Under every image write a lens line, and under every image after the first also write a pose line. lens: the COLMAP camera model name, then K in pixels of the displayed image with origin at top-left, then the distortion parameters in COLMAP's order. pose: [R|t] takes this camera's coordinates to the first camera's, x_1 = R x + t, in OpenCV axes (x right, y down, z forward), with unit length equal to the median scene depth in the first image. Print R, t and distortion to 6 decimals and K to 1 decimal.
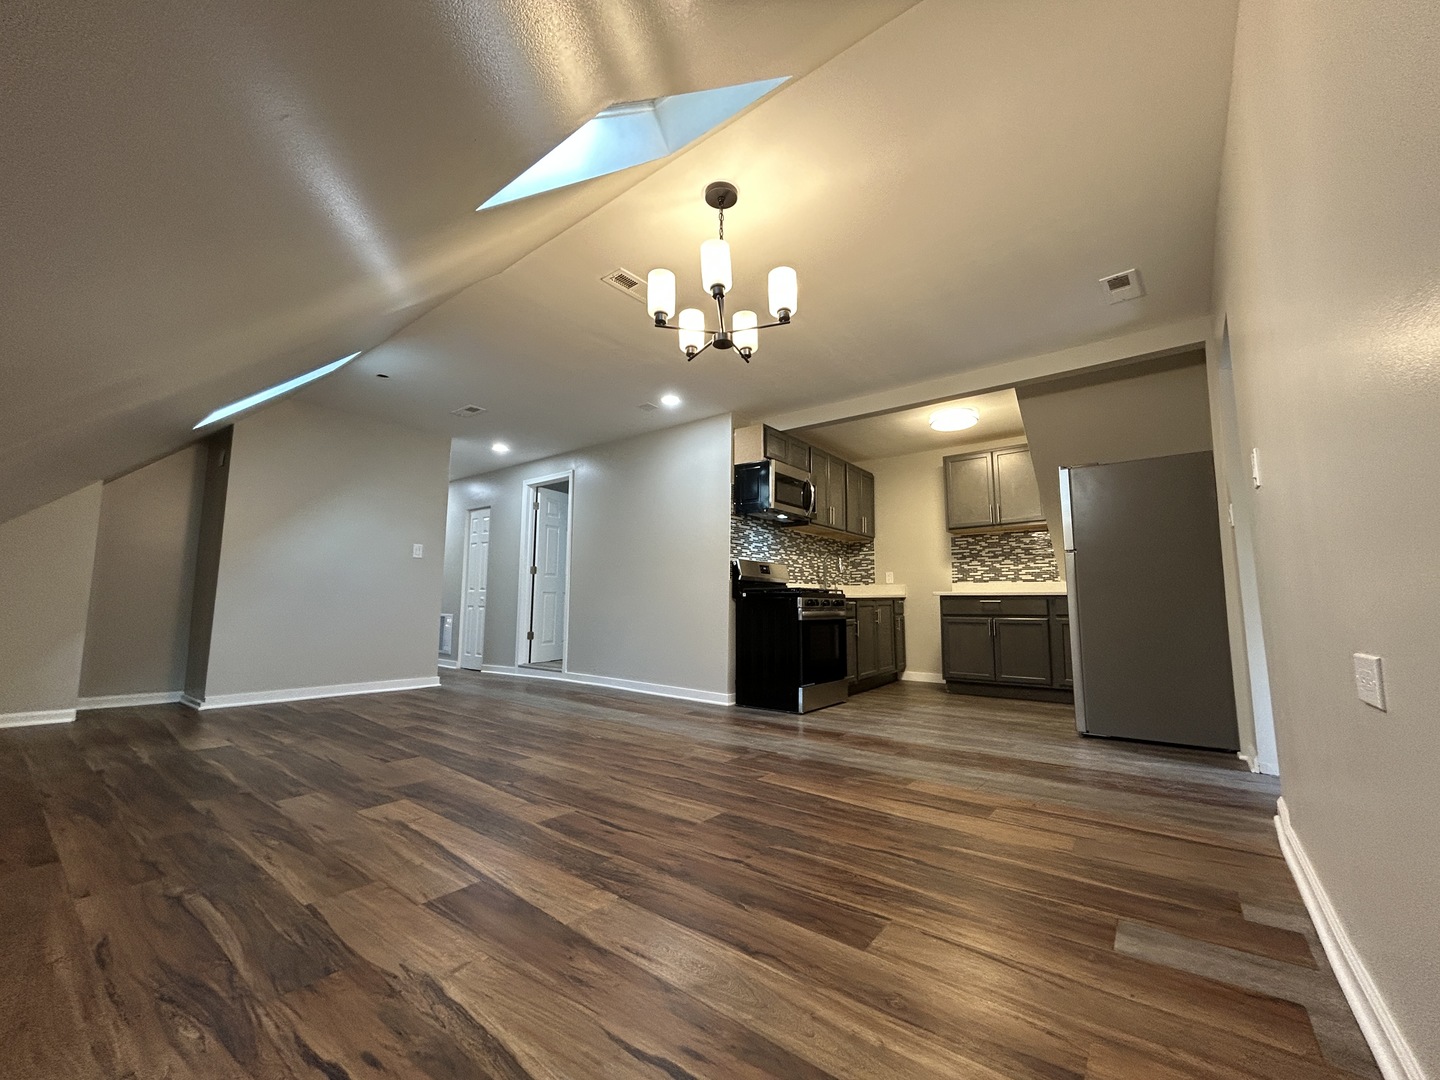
lens RADIAL K [[577.5, 0, 700.3], [0, 577.5, 535.9], [0, 0, 1]] dist [-0.044496, -0.000161]
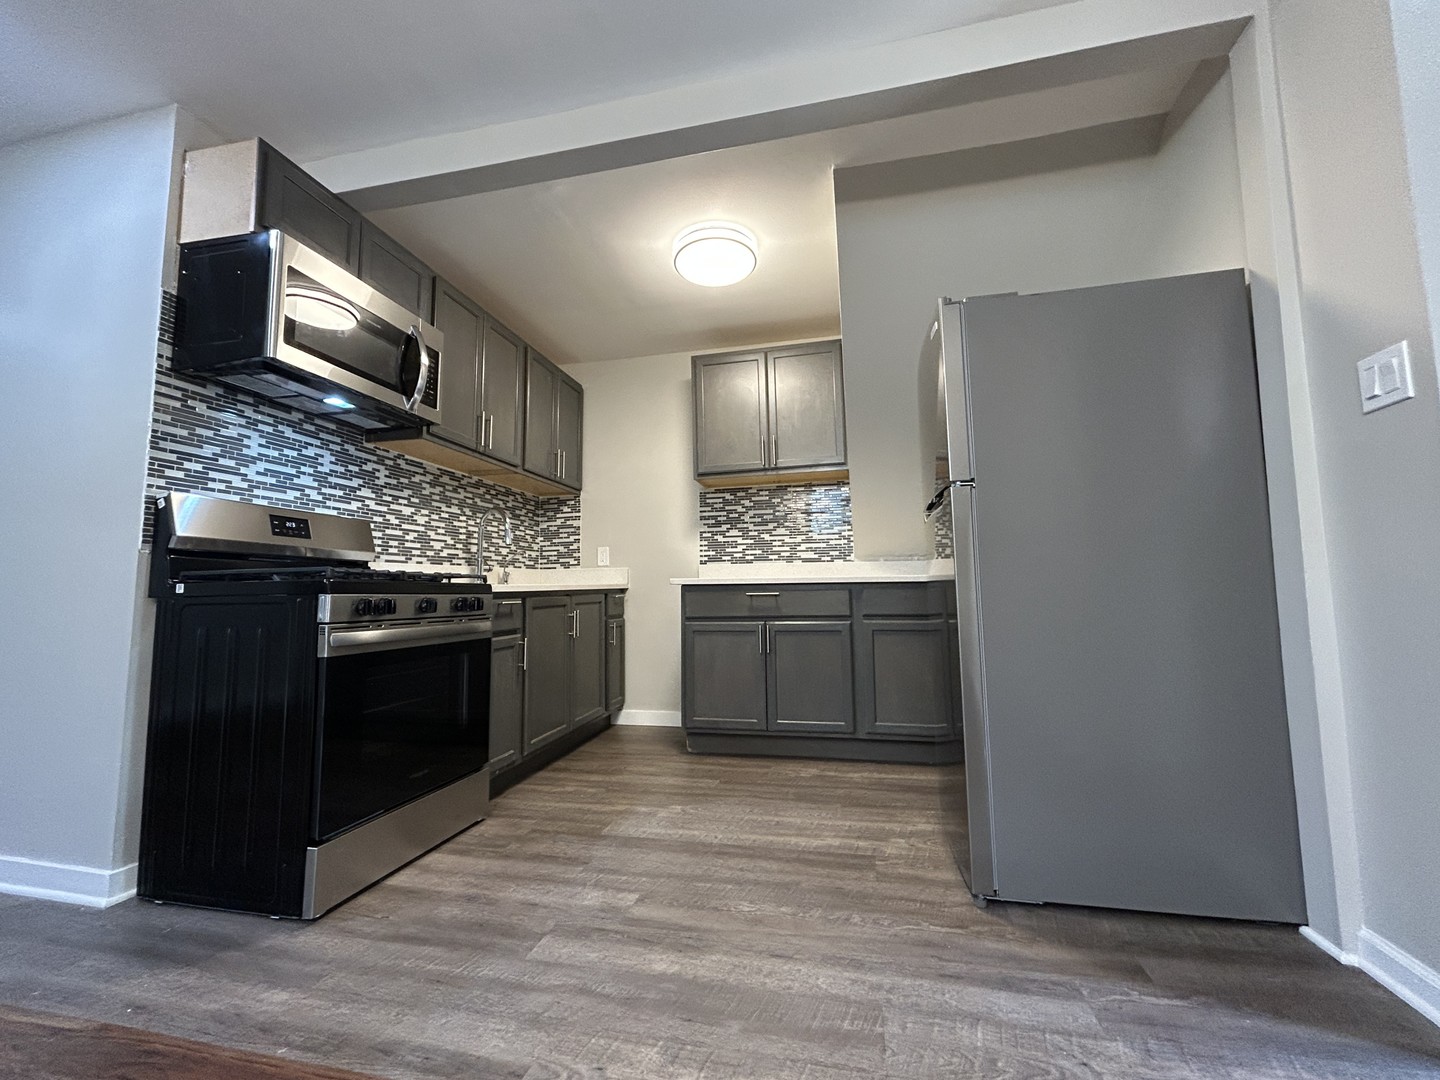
lens RADIAL K [[581.8, 0, 720.0], [0, 581.8, 540.0], [0, 0, 1]] dist [-0.000581, -0.000084]
pose [[0.894079, 0.020106, 0.447459, 0.183084], [-0.030500, 0.999406, 0.016037, 0.046632], [-0.446870, -0.027986, 0.894161, 0.441302]]
